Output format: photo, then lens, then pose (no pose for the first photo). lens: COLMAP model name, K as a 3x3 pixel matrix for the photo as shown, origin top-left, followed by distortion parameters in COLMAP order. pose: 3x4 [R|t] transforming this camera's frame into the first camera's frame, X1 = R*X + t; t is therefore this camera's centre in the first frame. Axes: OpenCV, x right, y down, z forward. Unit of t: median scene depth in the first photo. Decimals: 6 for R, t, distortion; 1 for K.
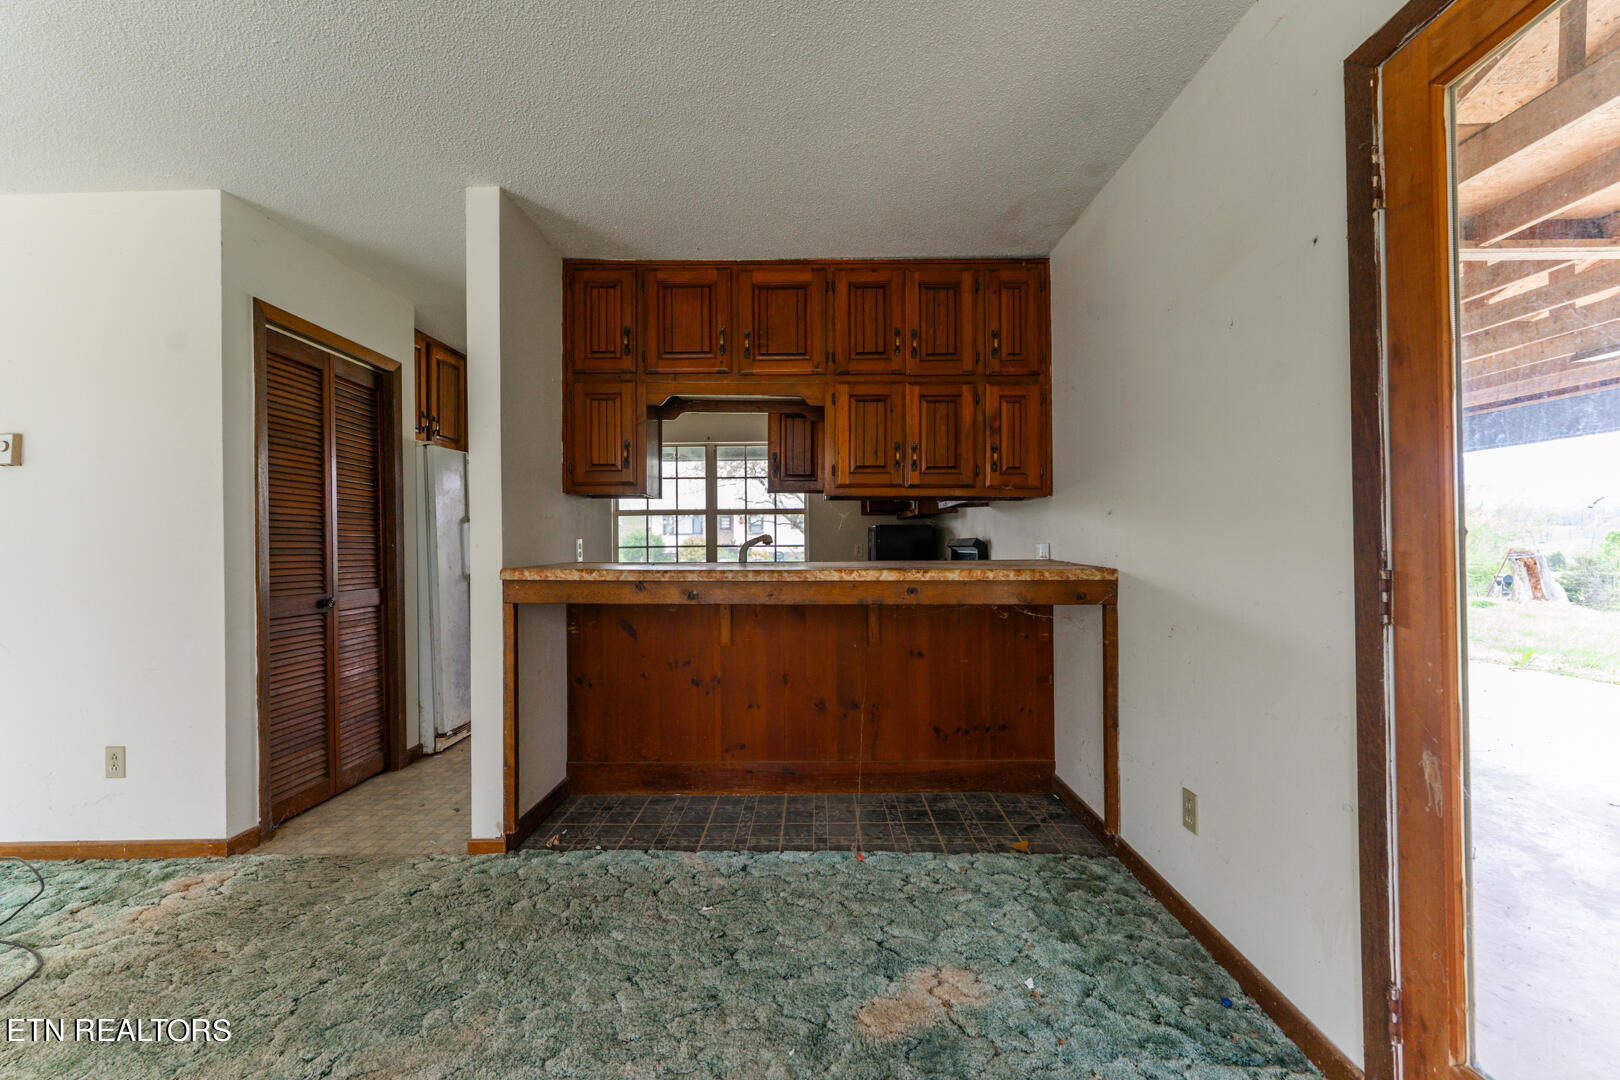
lens RADIAL K [[632.6, 0, 810.0], [0, 632.6, 540.0], [0, 0, 1]] dist [0.001003, -0.000087]
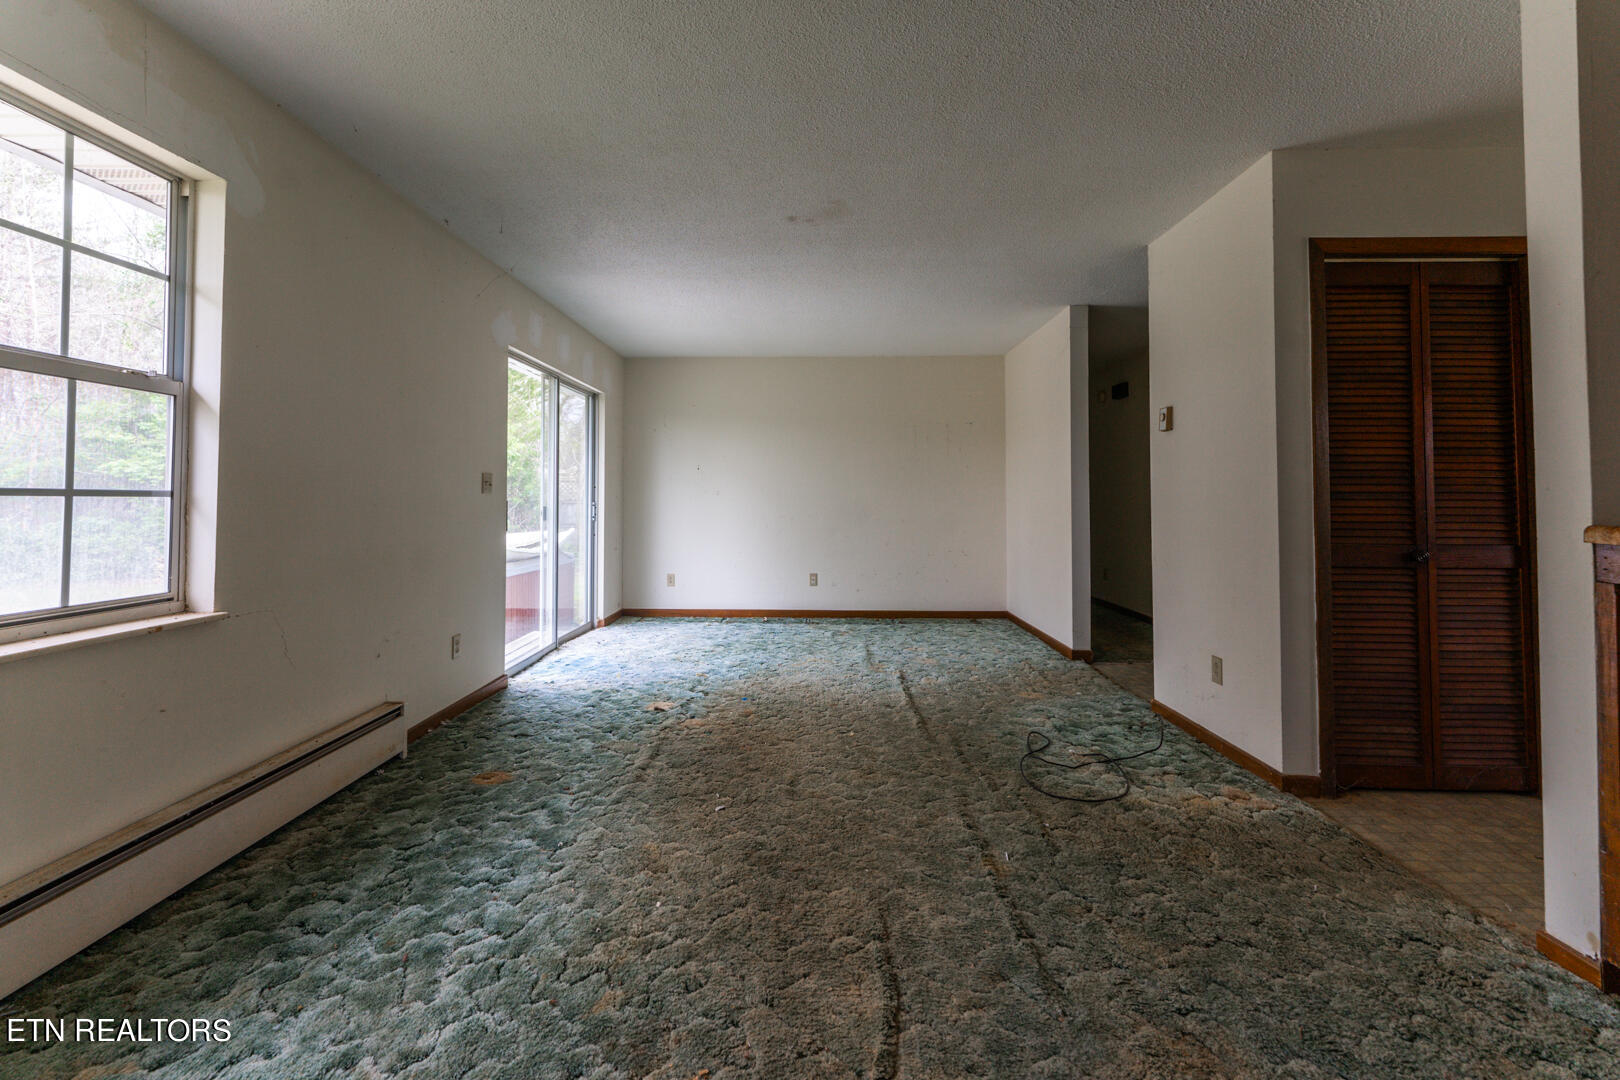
lens RADIAL K [[666.5, 0, 807.3], [0, 666.5, 480.3], [0, 0, 1]] dist [0.000322, -0.000227]
pose [[-0.013364, -0.015719, -0.999787, 0.192921], [0.009259, 0.999832, -0.015843, 0.004725], [0.999868, -0.009469, -0.013216, 0.261258]]
